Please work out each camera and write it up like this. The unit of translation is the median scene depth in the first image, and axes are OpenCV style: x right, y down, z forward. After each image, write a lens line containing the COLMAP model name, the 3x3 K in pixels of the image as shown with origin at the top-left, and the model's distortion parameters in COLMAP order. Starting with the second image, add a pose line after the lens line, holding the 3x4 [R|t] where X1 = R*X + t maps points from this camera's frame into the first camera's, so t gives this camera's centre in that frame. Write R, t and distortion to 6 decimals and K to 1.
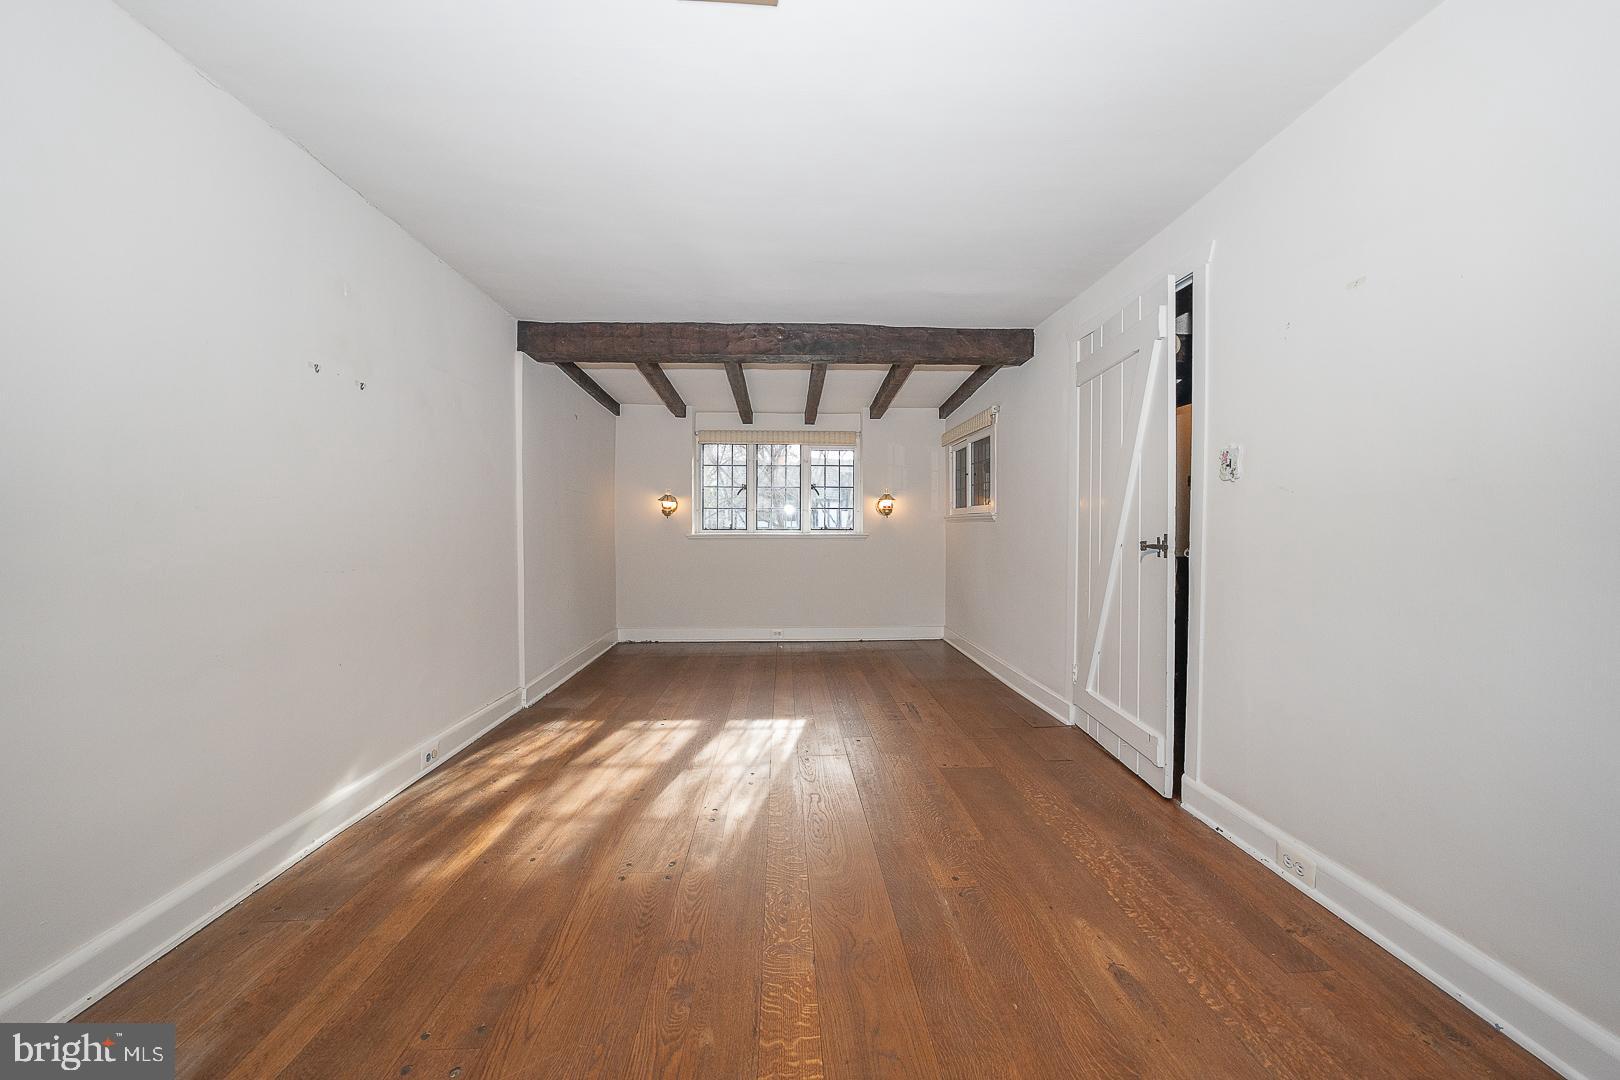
lens RADIAL K [[556.9, 0, 813.2], [0, 556.9, 534.9], [0, 0, 1]] dist [-0.025789, 0.005432]
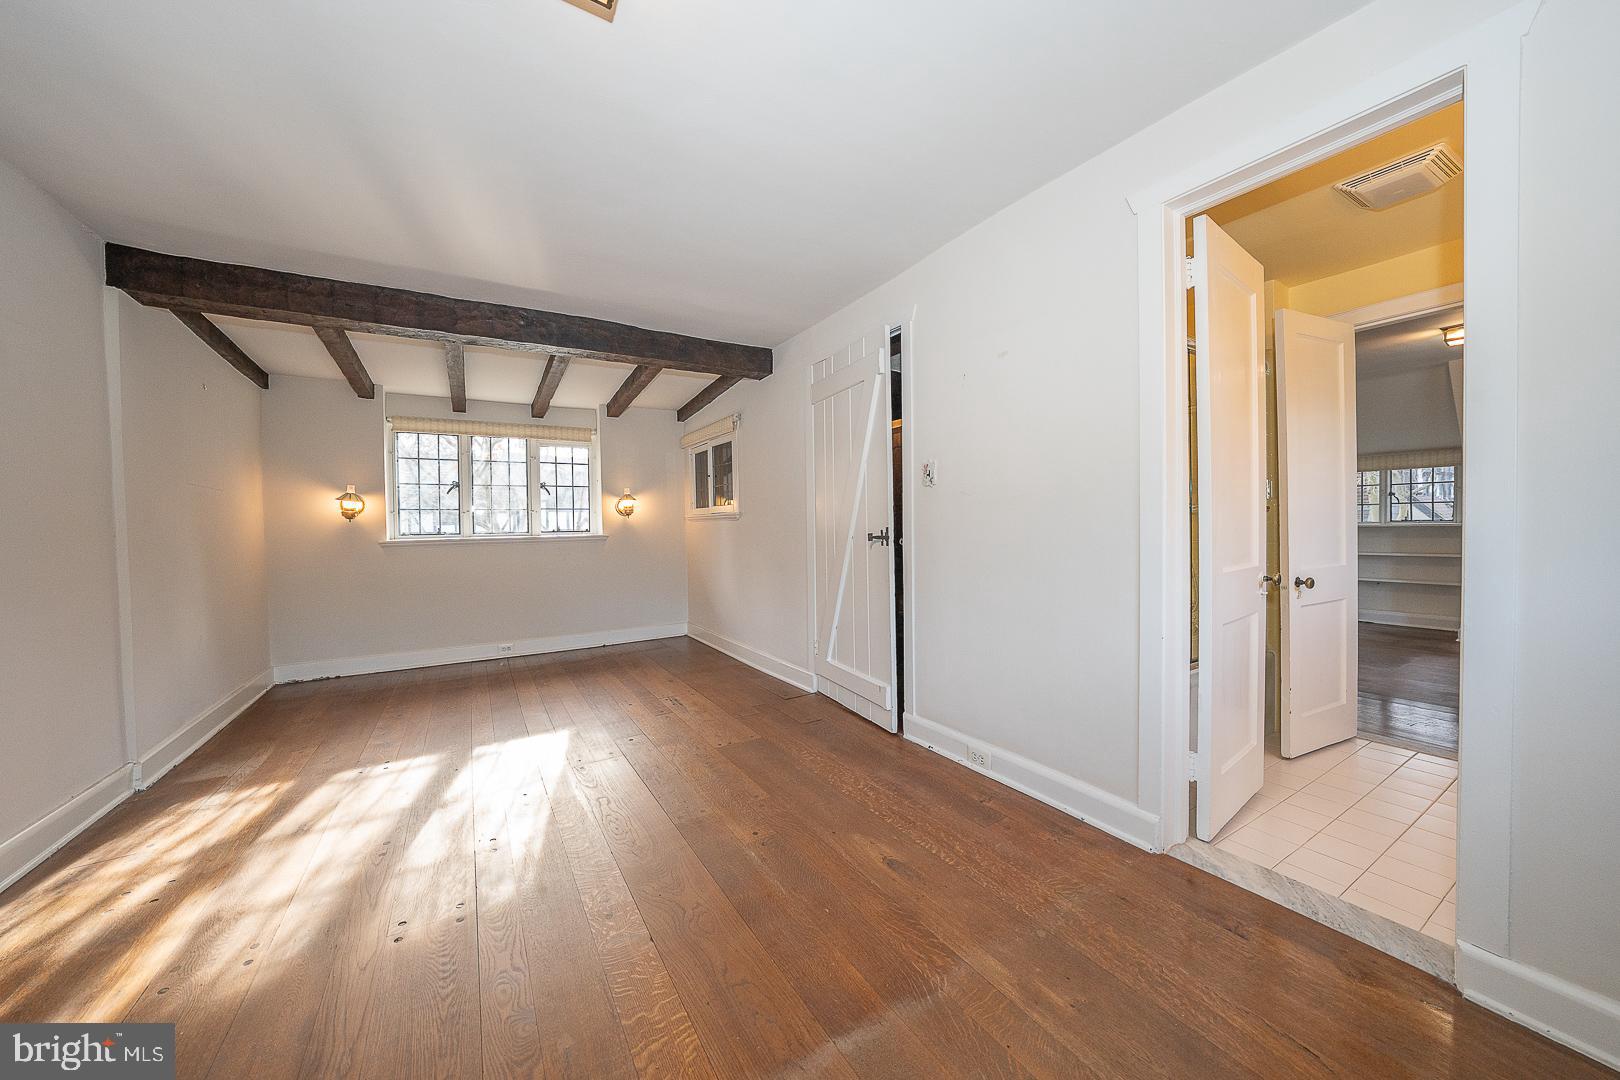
lens RADIAL K [[556.9, 0, 810.6], [0, 556.9, 535.2], [0, 0, 1]] dist [-0.025789, 0.005432]
pose [[0.876639, -0.026292, 0.480430, -0.110734], [0.026372, 0.999631, 0.006586, 0.003039], [-0.480426, 0.006896, 0.877008, -0.036900]]
